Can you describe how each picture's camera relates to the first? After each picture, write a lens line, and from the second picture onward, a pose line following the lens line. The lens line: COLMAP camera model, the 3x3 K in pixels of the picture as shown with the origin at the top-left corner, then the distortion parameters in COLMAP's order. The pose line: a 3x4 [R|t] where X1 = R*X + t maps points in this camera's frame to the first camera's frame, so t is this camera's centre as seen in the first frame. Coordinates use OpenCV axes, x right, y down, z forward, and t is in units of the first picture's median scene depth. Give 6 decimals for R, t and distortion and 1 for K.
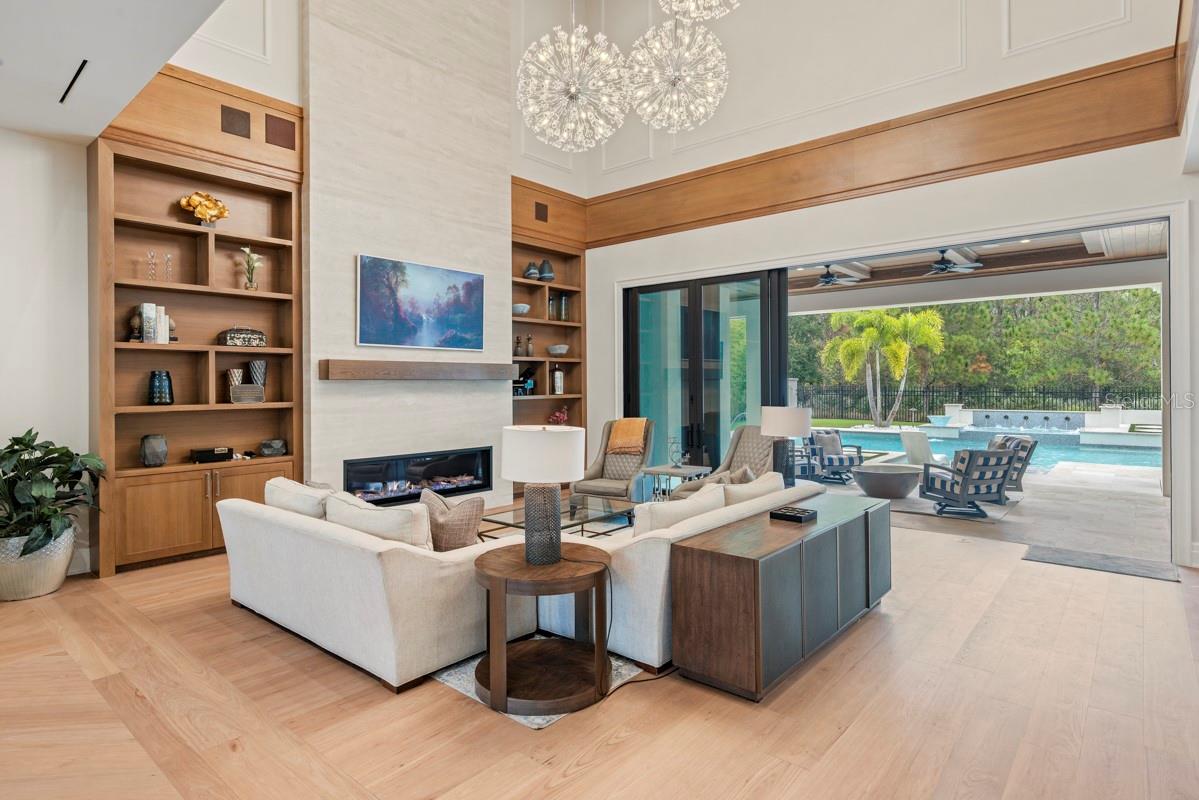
lens RADIAL K [[649.5, 0, 600.2], [0, 649.5, 387.9], [0, 0, 1]] dist [0.000933, -0.001813]
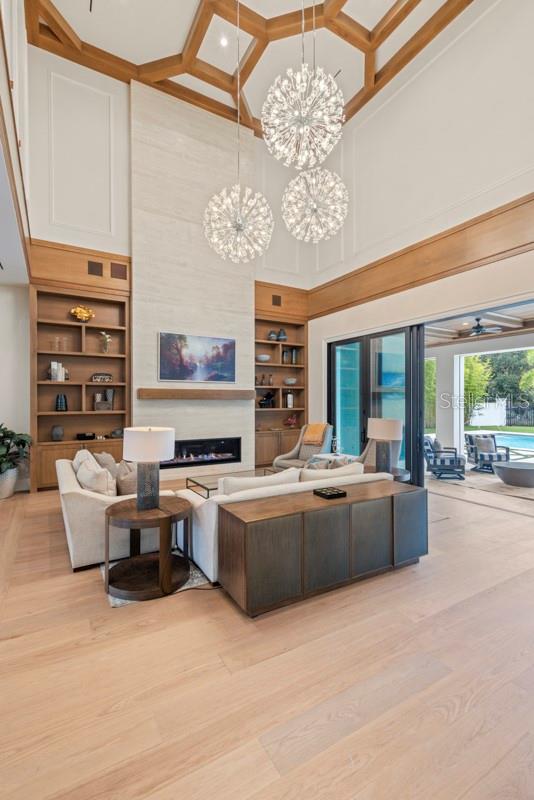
lens RADIAL K [[369.0, 0, 265.5], [0, 369.0, 403.8], [0, 0, 1]] dist [0.008080, 0.000423]
pose [[0.937830, 0.007327, -0.347019, 0.298199], [-0.006555, 0.999973, 0.003399, -0.004784], [0.347034, -0.000913, 0.937852, 0.114855]]
